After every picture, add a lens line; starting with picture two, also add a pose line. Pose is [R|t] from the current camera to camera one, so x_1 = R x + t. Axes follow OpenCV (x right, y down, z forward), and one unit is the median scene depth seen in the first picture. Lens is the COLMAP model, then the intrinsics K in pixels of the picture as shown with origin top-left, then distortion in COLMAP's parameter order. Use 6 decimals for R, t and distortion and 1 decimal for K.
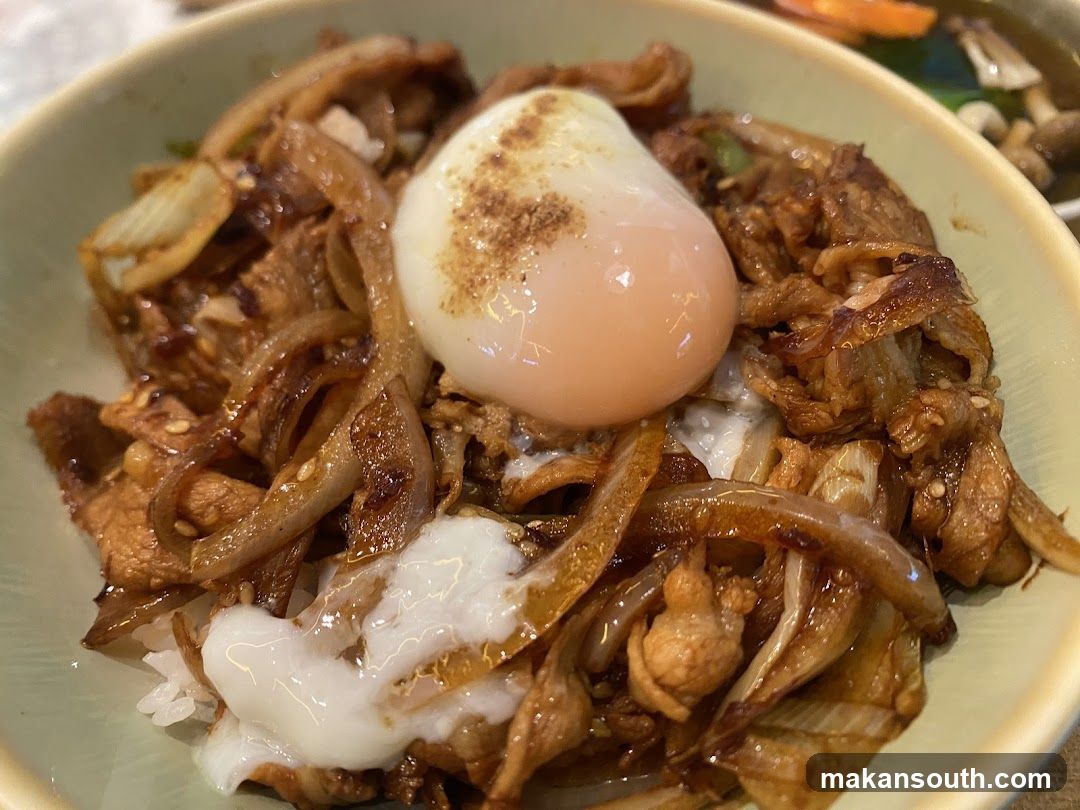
lens RADIAL K [[817.6, 0, 540.0], [0, 817.6, 405.0], [0, 0, 1]] dist [0.003668, -0.055914]
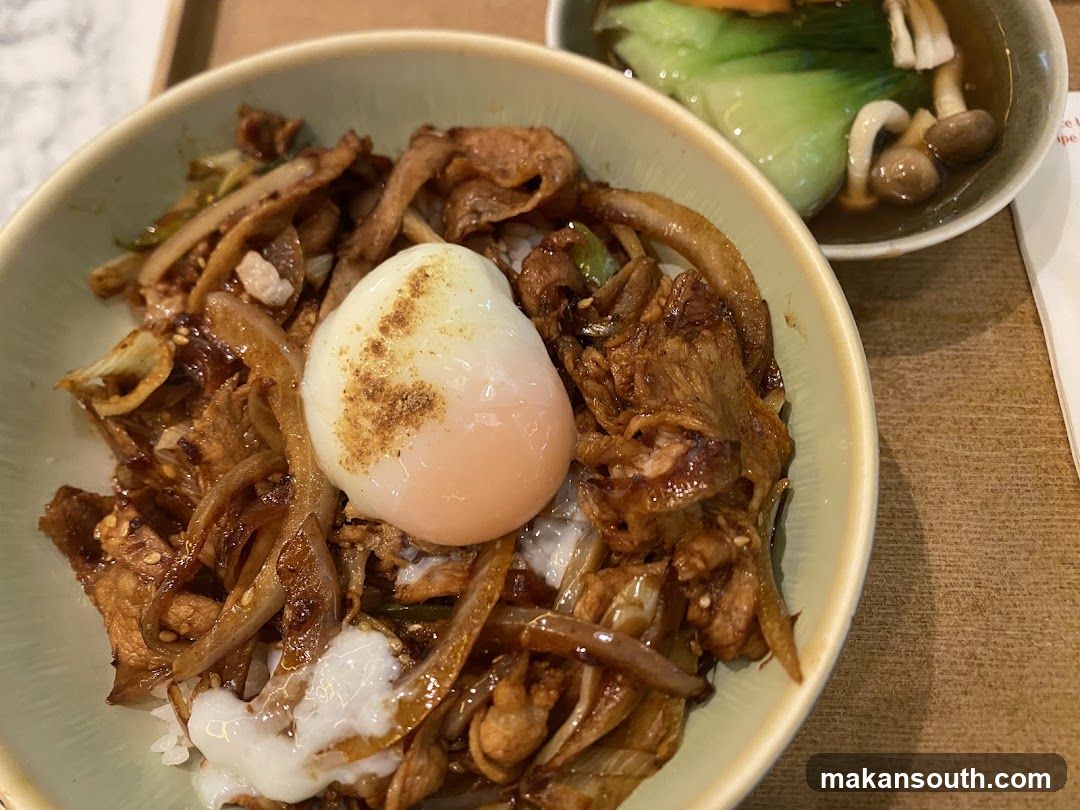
lens RADIAL K [[817.6, 0, 540.0], [0, 817.6, 405.0], [0, 0, 1]] dist [0.003668, -0.055914]
pose [[0.999915, -0.010464, -0.007743, 0.217435], [0.012169, 0.962578, 0.270731, -0.582283], [0.004620, -0.270802, 0.962624, -0.238881]]
